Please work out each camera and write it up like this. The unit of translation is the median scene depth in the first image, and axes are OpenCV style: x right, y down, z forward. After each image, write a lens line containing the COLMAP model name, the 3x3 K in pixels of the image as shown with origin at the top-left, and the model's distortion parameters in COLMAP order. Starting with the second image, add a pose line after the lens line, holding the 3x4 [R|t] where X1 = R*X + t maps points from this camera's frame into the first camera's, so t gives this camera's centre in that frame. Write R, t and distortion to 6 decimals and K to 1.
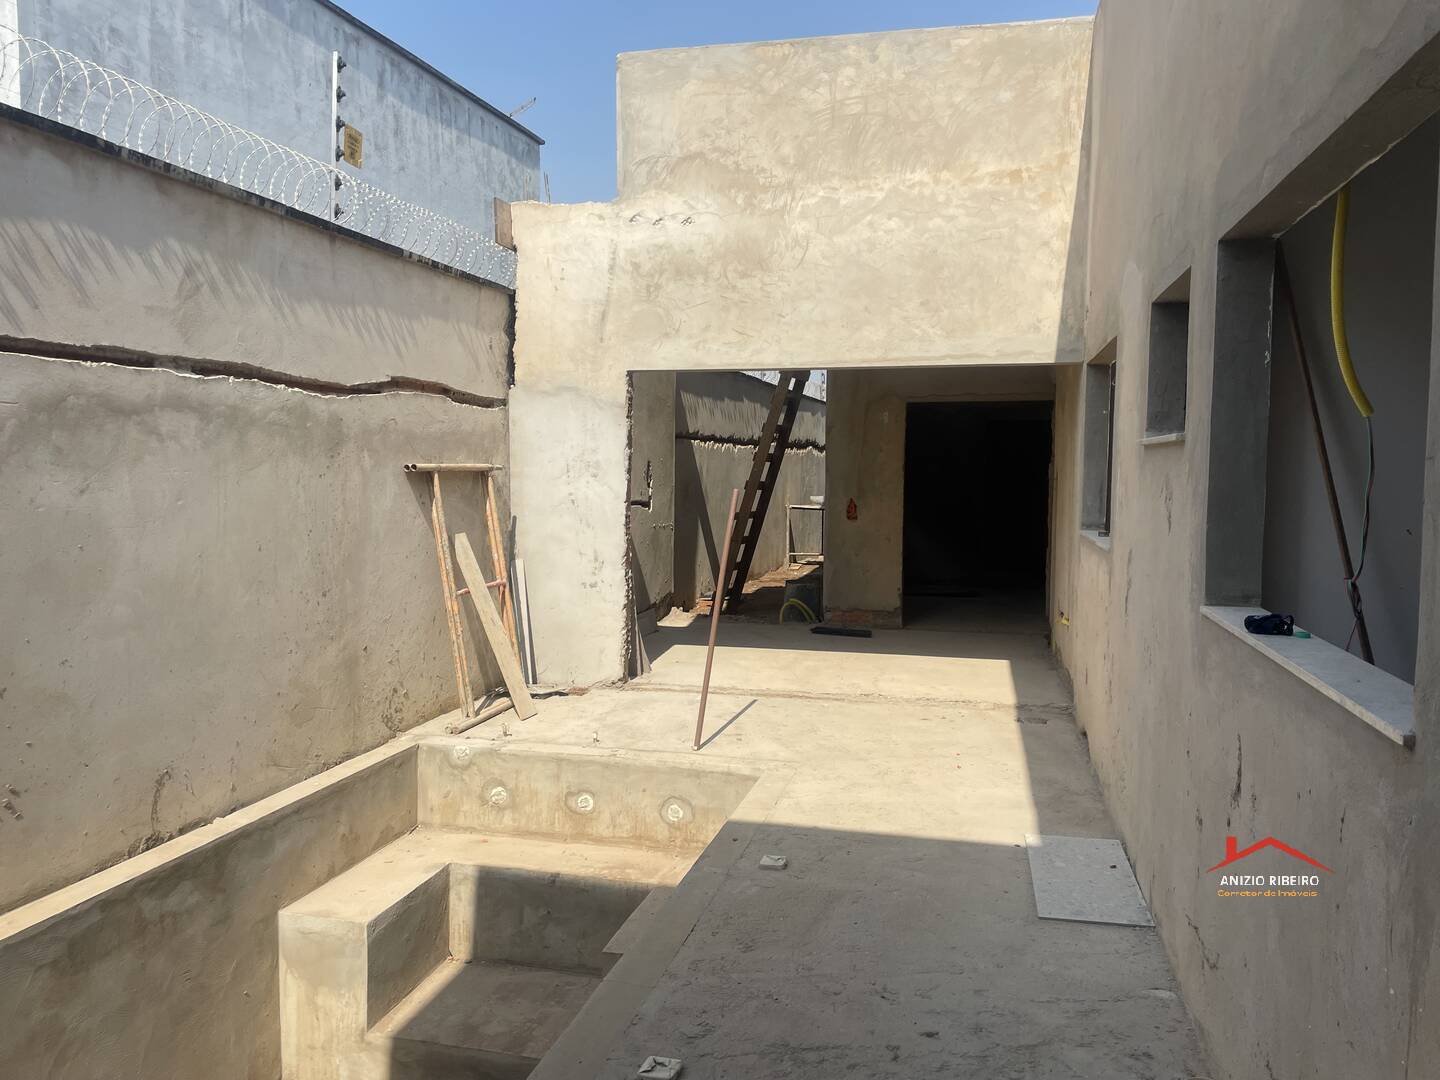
lens RADIAL K [[1072.6, 0, 720.0], [0, 1072.6, 540.0], [0, 0, 1]] dist [-0.000781, -0.000329]
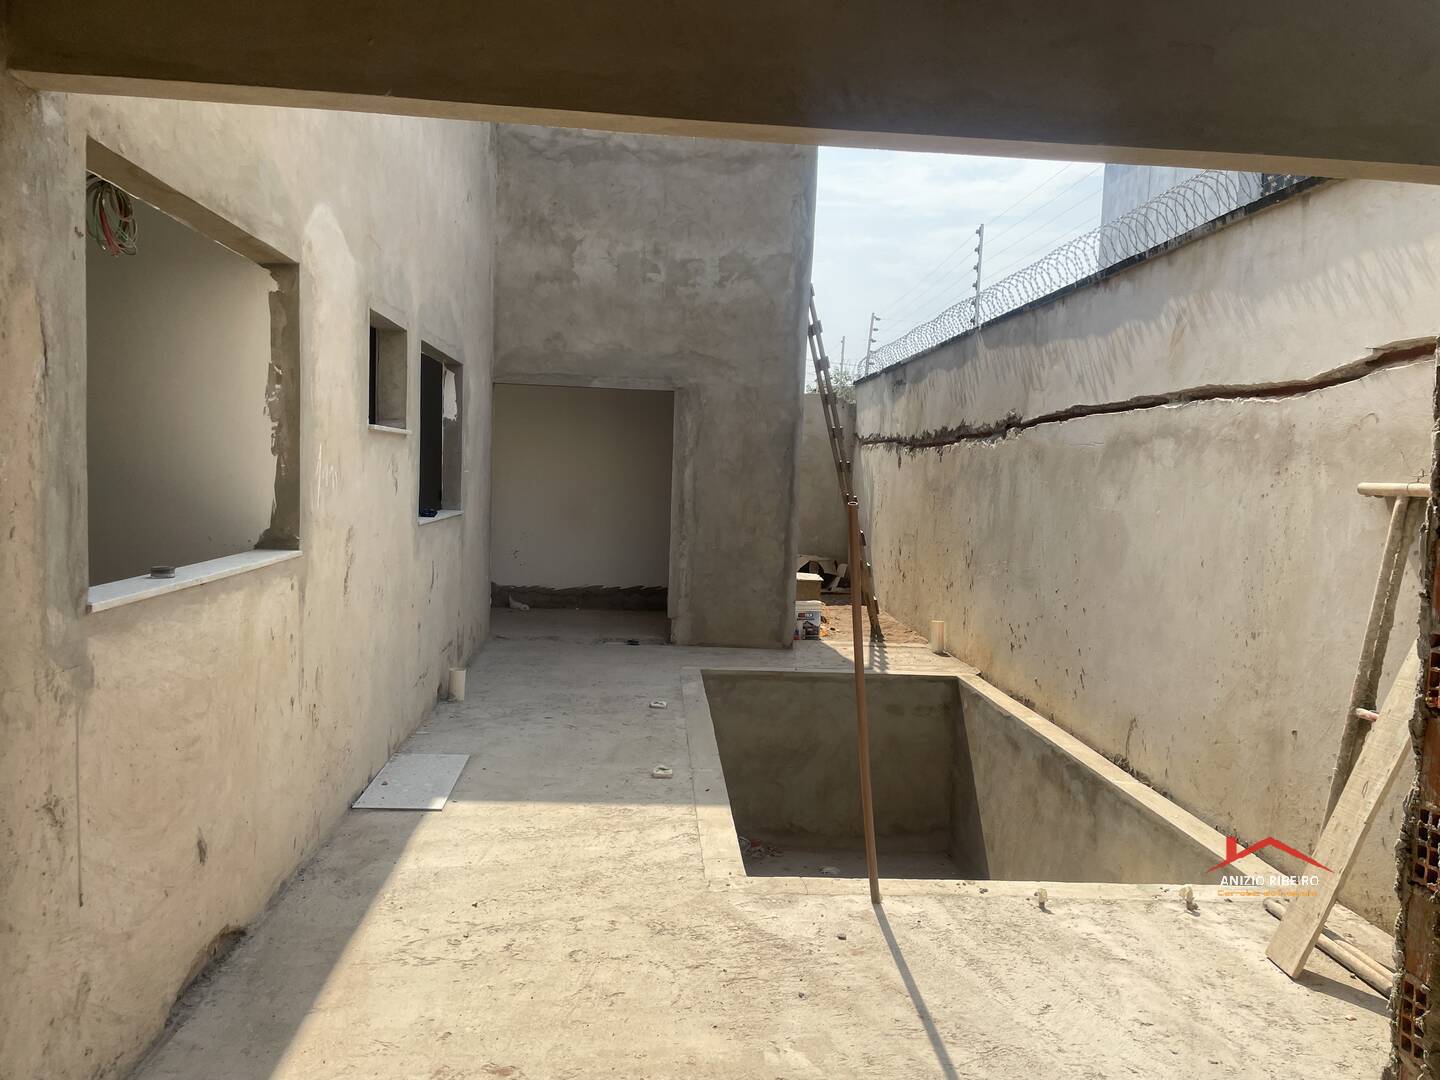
lens RADIAL K [[1072.6, 0, 720.0], [0, 1072.6, 540.0], [0, 0, 1]] dist [-0.000781, -0.000329]
pose [[-0.949893, -0.022721, -0.311749, 0.321563], [-0.064891, 0.989960, 0.125570, -0.112454], [0.305766, 0.139507, -0.941830, 1.808731]]
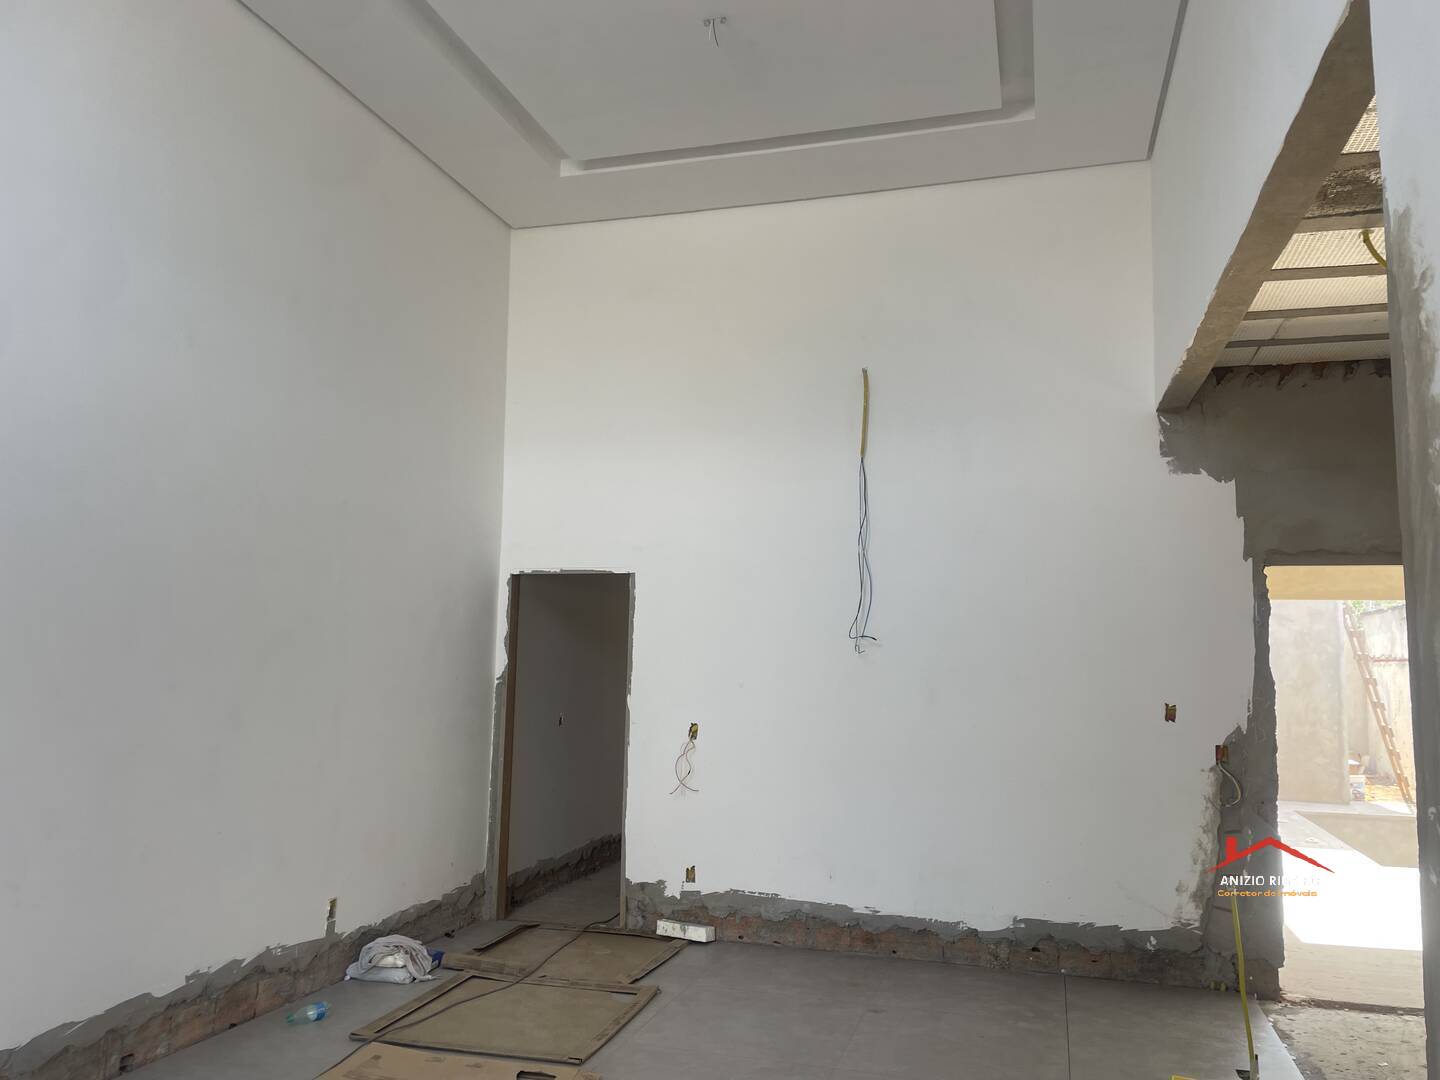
lens RADIAL K [[1072.6, 0, 720.0], [0, 1072.6, 540.0], [0, 0, 1]] dist [-0.000781, -0.000329]
pose [[-0.997477, -0.022418, 0.067357, 1.059470], [-0.025856, 0.998384, -0.050611, -0.201340], [-0.066113, -0.052225, -0.996444, 3.010422]]
